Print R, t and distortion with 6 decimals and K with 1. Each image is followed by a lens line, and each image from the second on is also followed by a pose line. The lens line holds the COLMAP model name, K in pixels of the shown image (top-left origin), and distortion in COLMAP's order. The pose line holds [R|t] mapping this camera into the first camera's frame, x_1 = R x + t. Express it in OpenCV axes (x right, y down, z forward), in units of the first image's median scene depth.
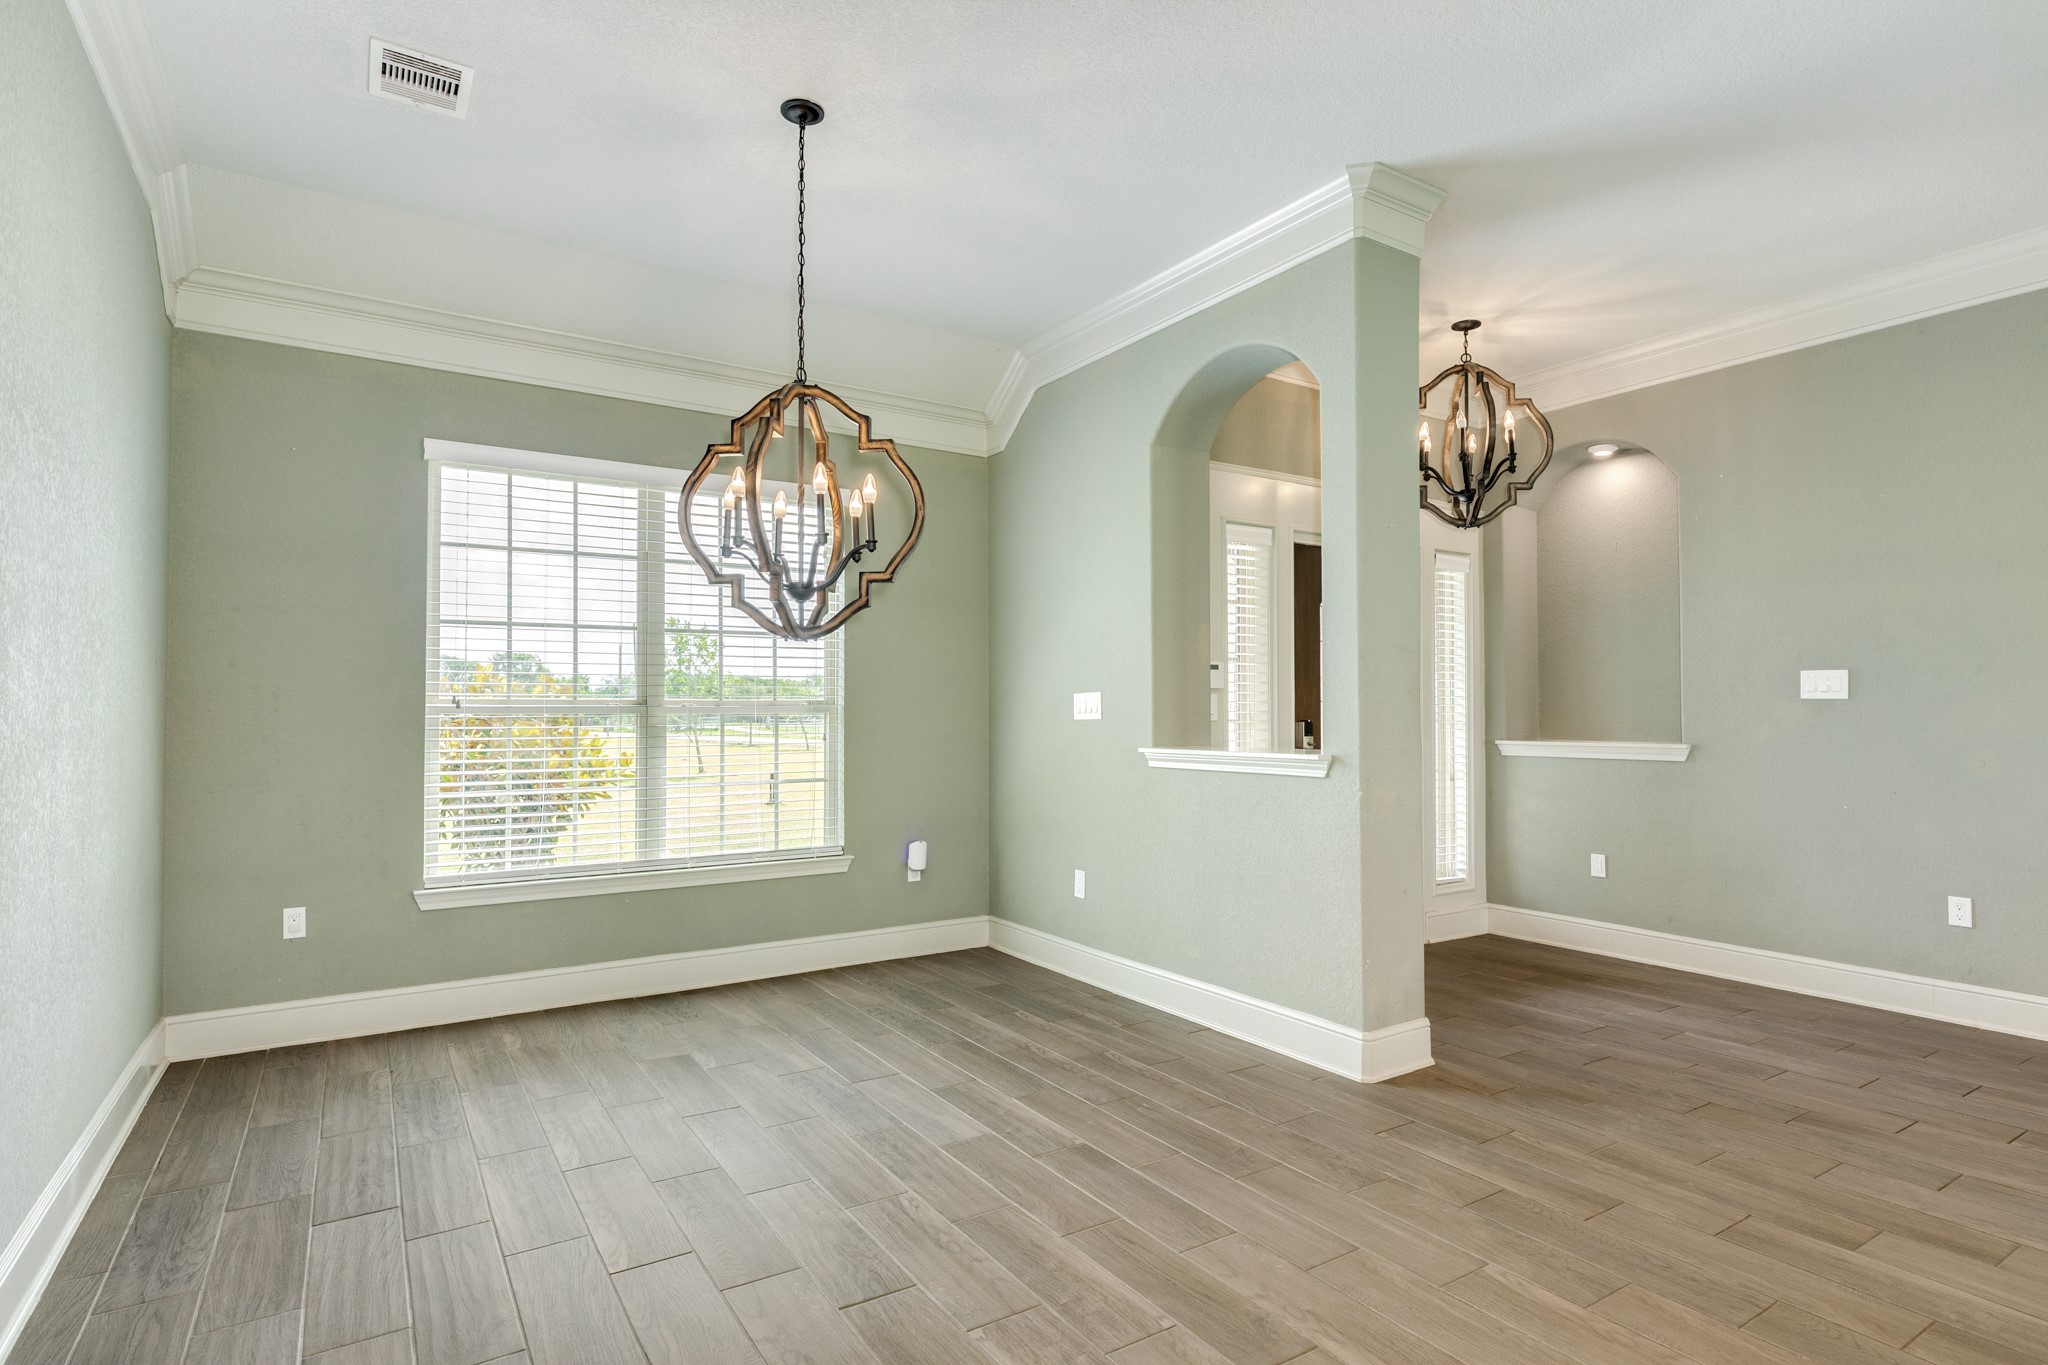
lens RADIAL K [[1040.7, 0, 1024.2], [0, 1040.7, 688.3], [0, 0, 1]] dist [0.001600, -0.000150]
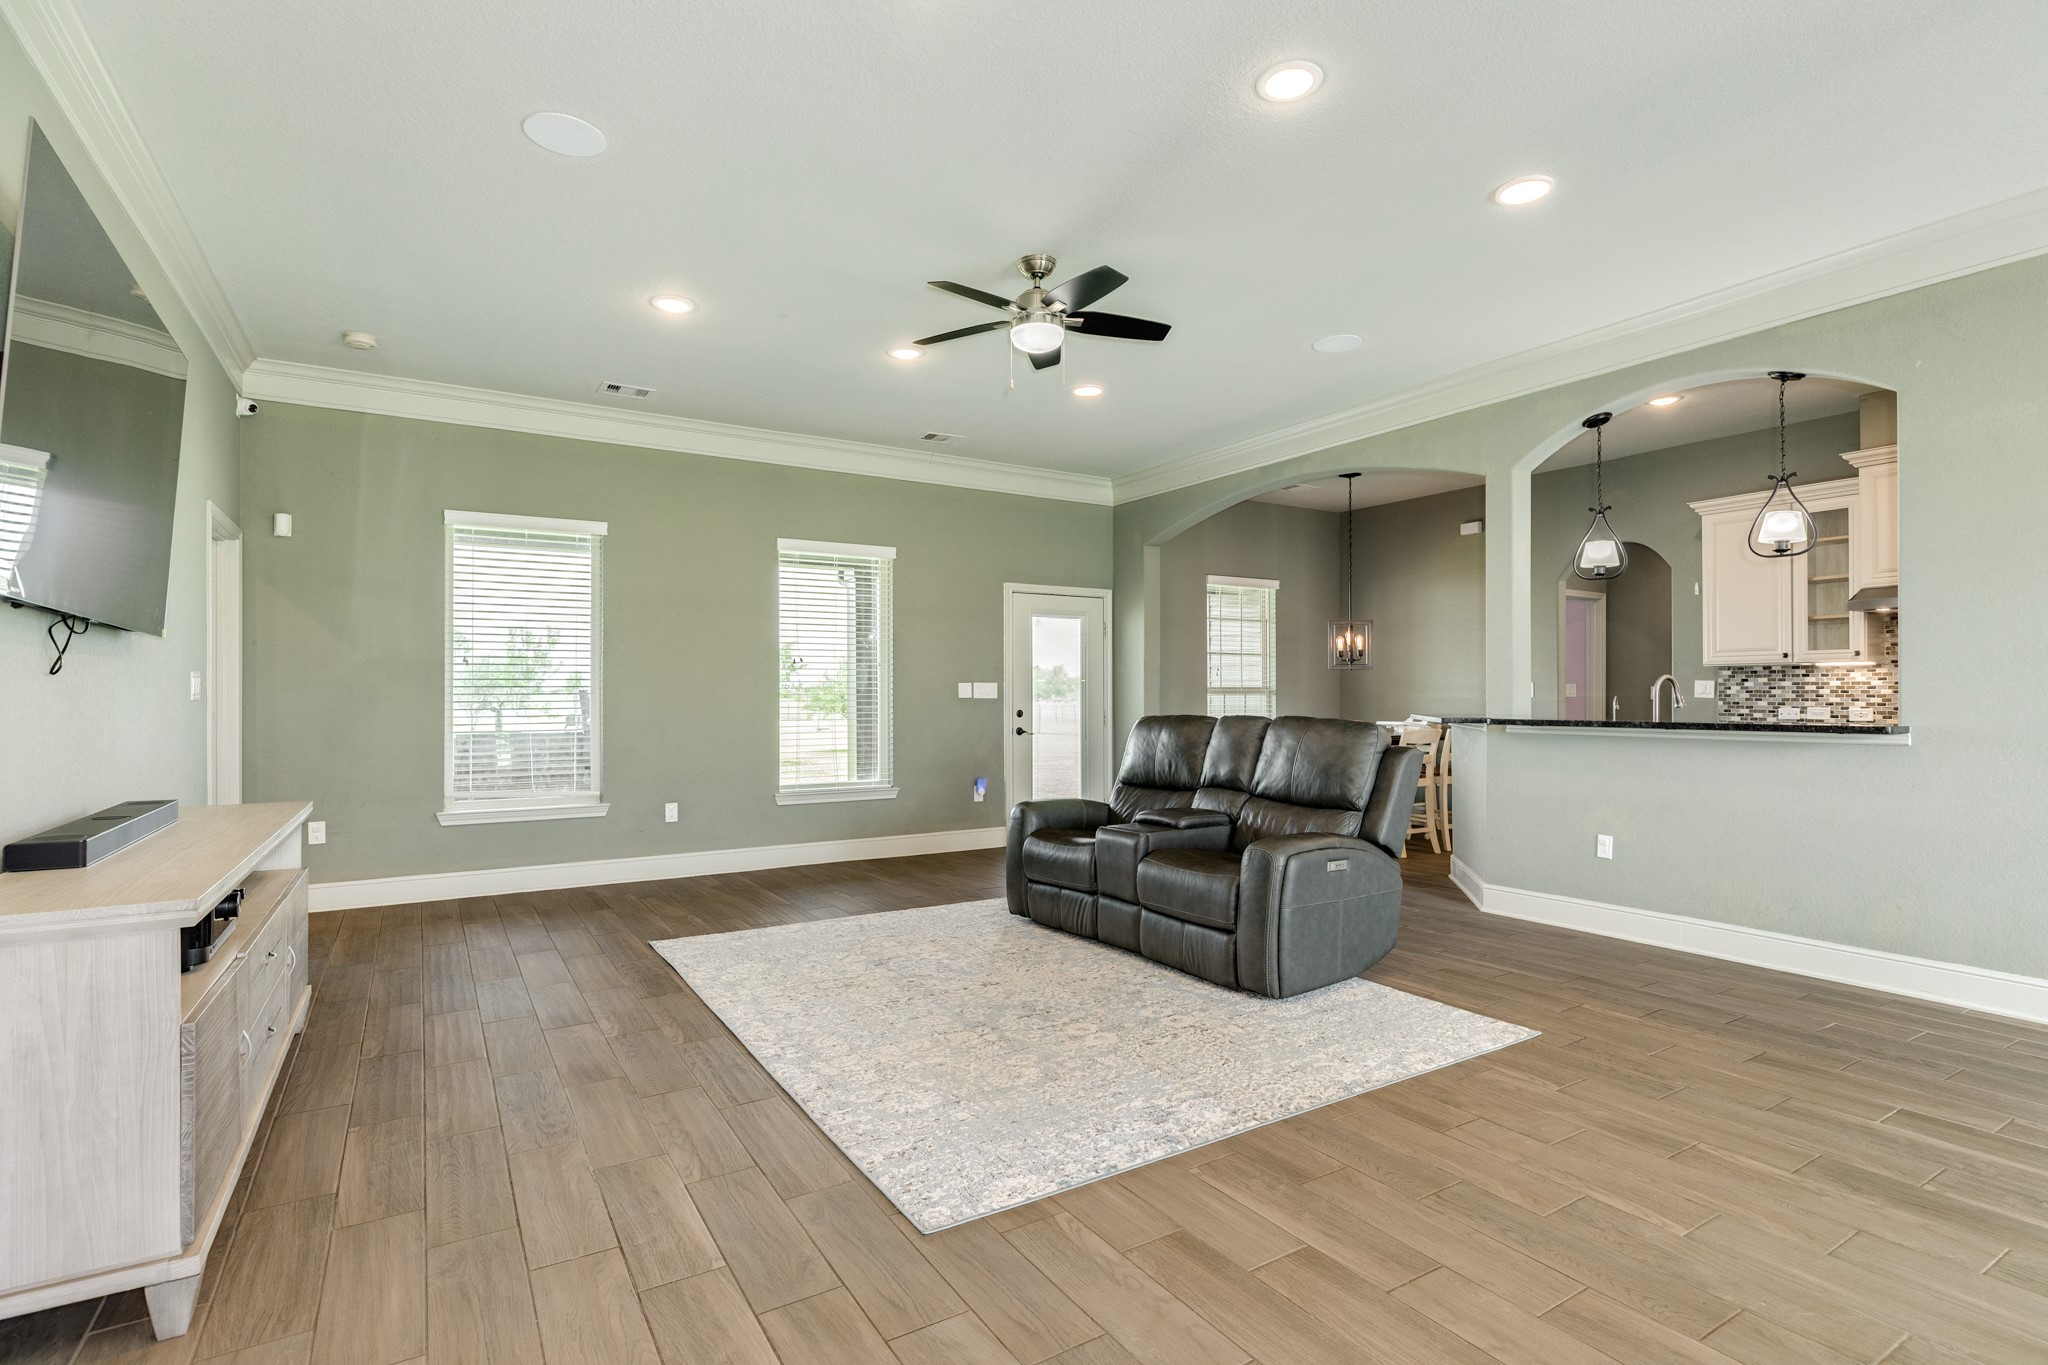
lens RADIAL K [[1004.1, 0, 1022.9], [0, 1004.1, 686.8], [0, 0, 1]] dist [-0.001663, -0.000202]
pose [[-0.999793, 0.001498, 0.020303, 0.542624], [0.000844, 0.999481, -0.032187, 0.025186], [-0.020340, -0.032164, -0.999276, 1.019849]]
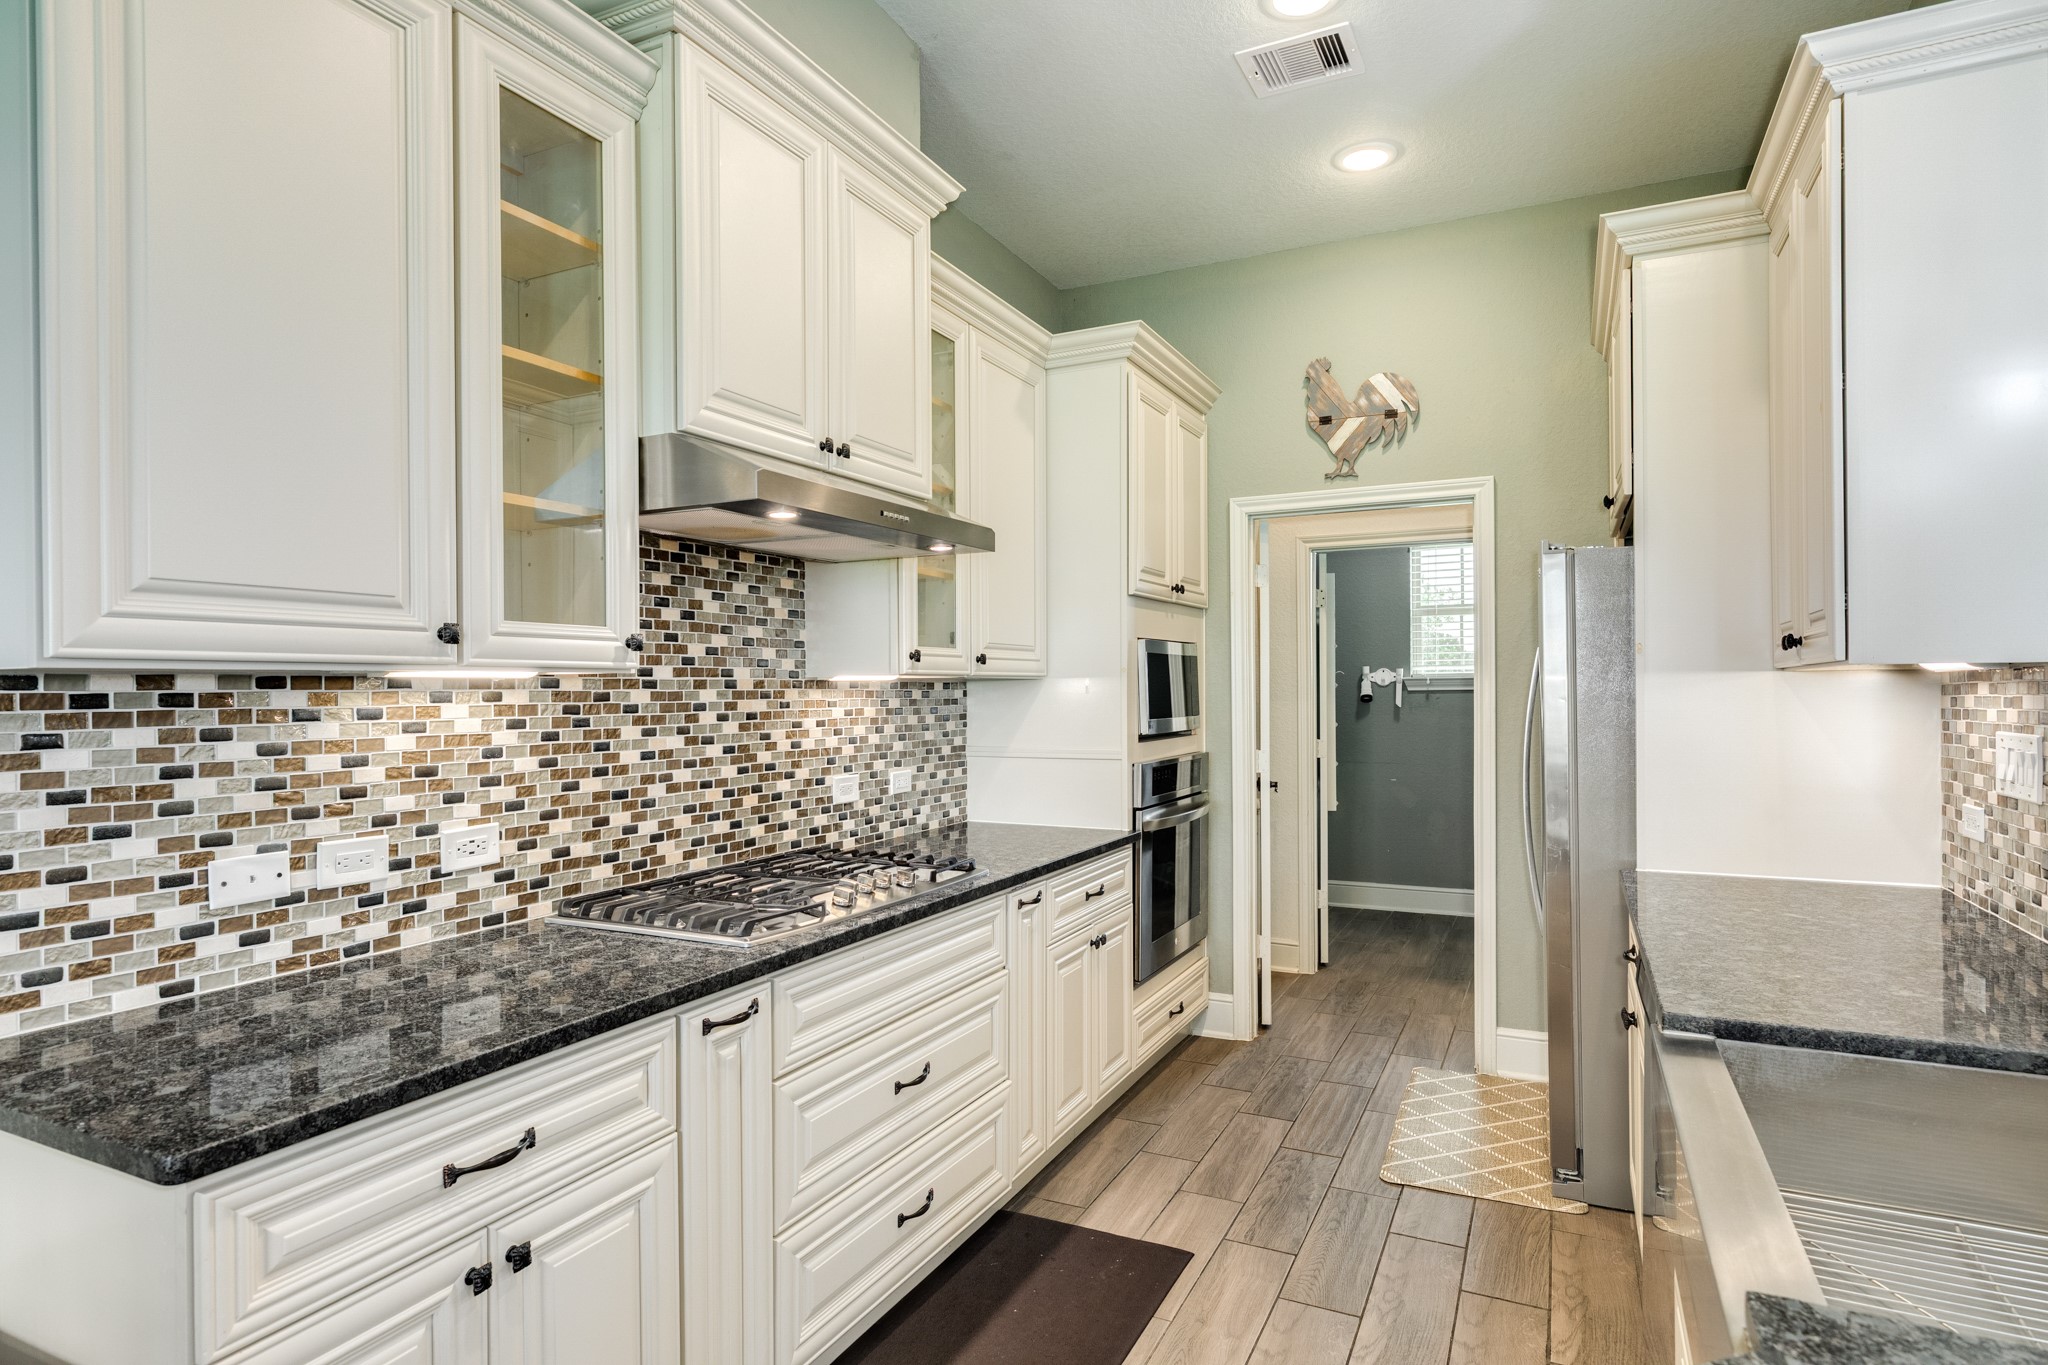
lens RADIAL K [[1144.9, 0, 1045.8], [0, 1144.9, 689.6], [0, 0, 1]] dist [0.017324, -0.001819]
pose [[0.520687, -0.001269, -0.853746, -0.069983], [0.024856, 0.999598, 0.013674, -0.046099], [0.853385, -0.028340, 0.520509, -0.455578]]
